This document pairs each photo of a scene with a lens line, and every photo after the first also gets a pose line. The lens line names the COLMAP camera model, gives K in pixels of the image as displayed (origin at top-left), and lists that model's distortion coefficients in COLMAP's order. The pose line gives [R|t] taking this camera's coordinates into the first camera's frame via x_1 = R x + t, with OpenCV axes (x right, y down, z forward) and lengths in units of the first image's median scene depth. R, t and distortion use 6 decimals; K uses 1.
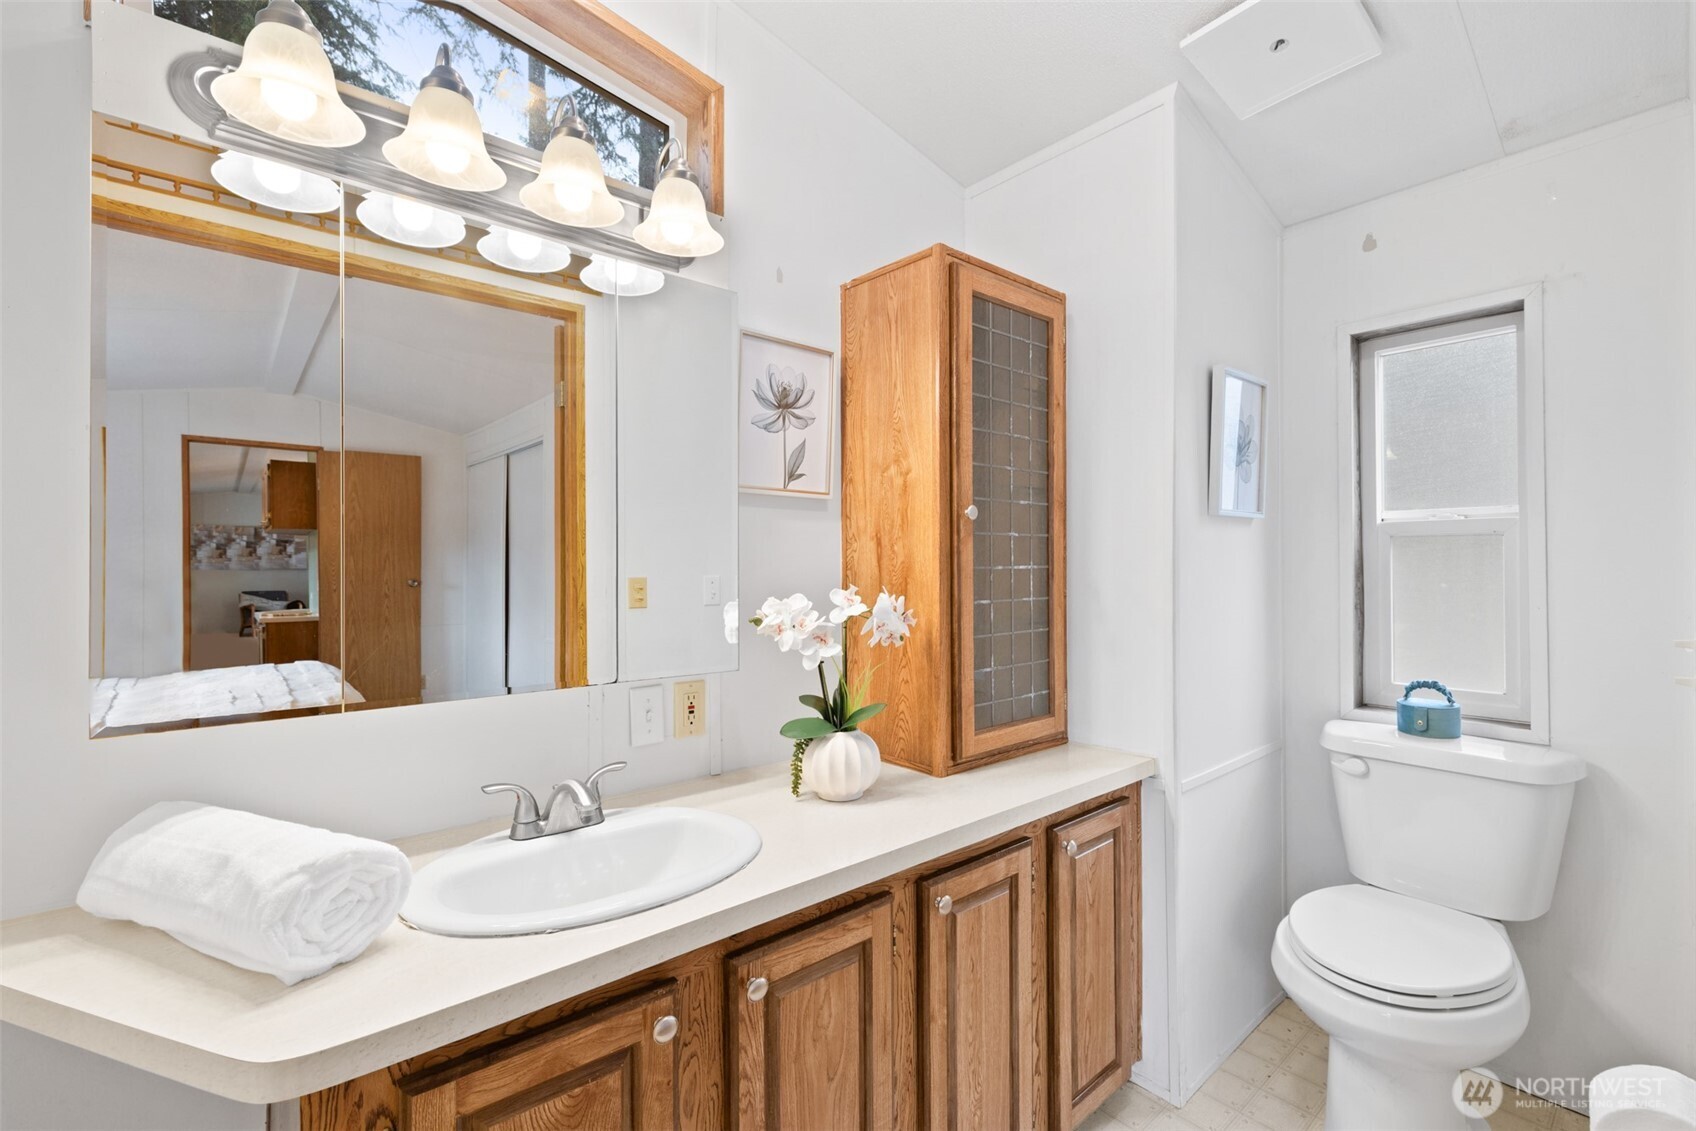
lens RADIAL K [[730.5, 0, 831.1], [0, 730.5, 568.4], [0, 0, 1]] dist [-0.001341, 0.000280]
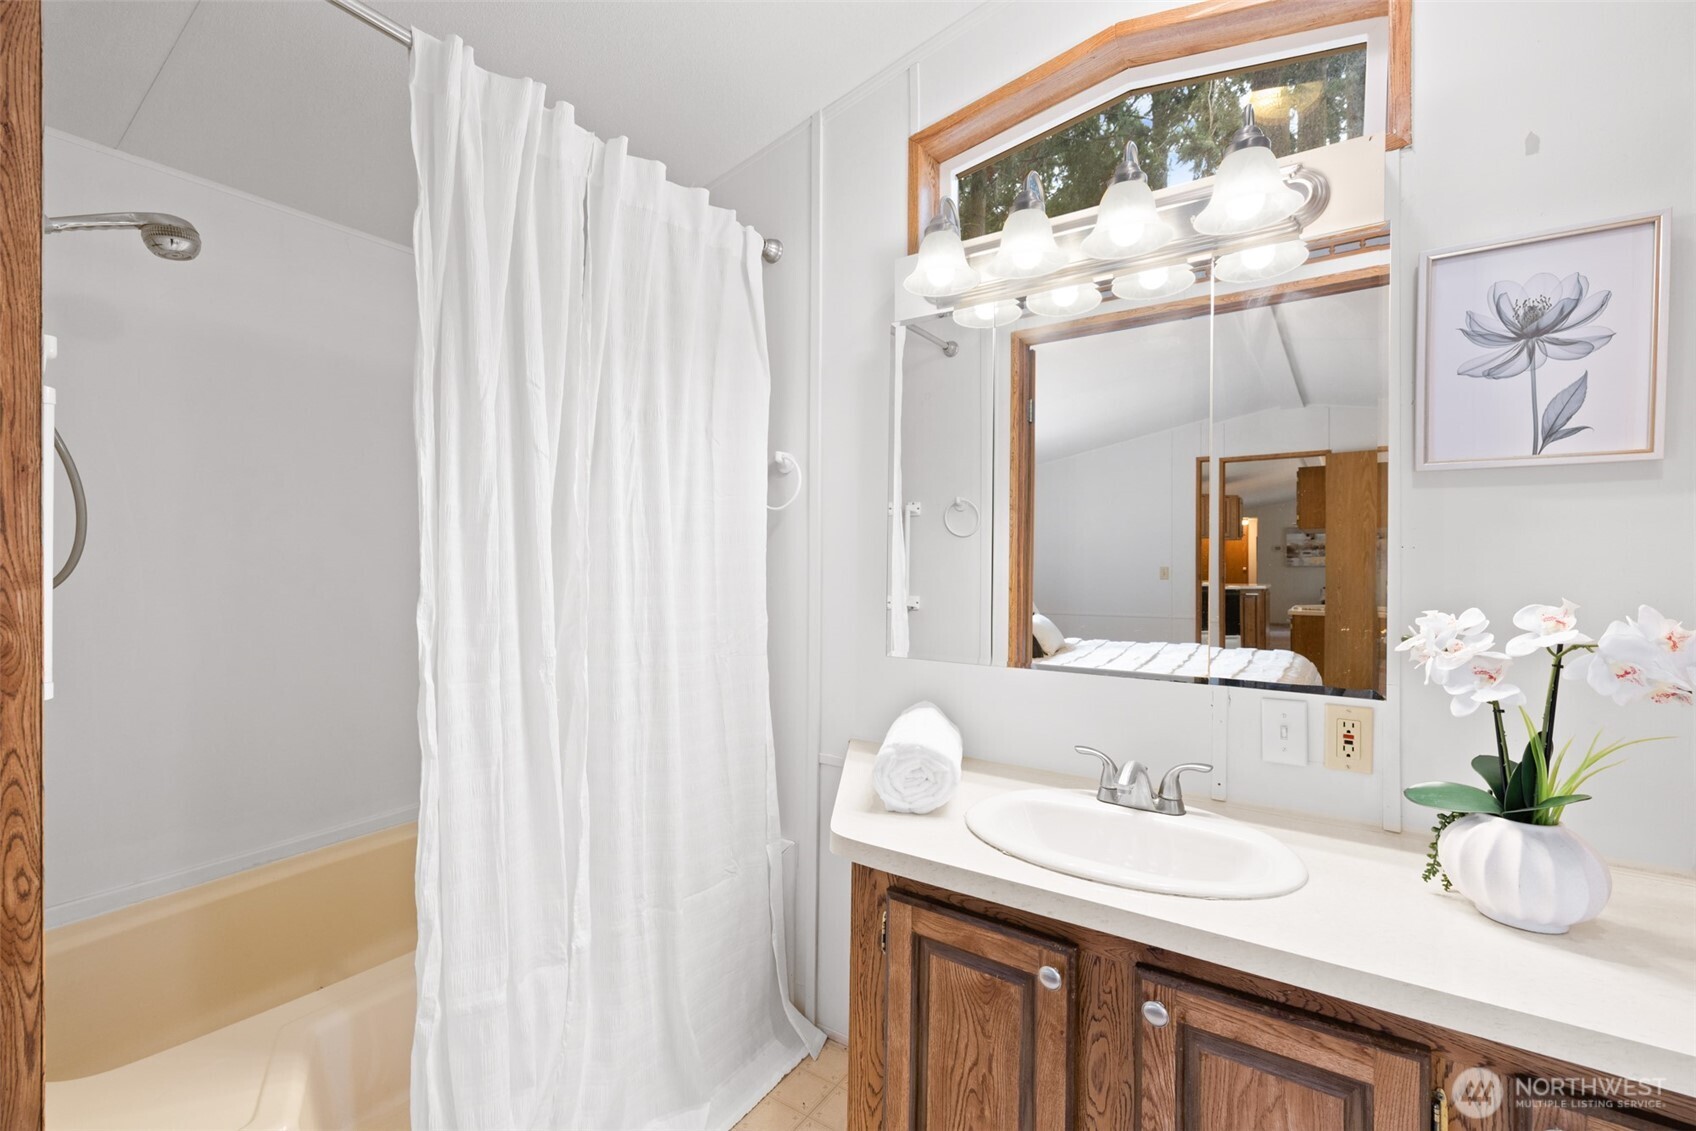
lens RADIAL K [[714.4, 0, 846.6], [0, 714.4, 557.4], [0, 0, 1]] dist [-0.000449, 0.000115]
pose [[0.285068, -0.003865, -0.958499, 0.458112], [-0.007459, 0.999953, -0.006251, -0.005356], [0.958478, 0.008932, 0.285026, 0.233295]]
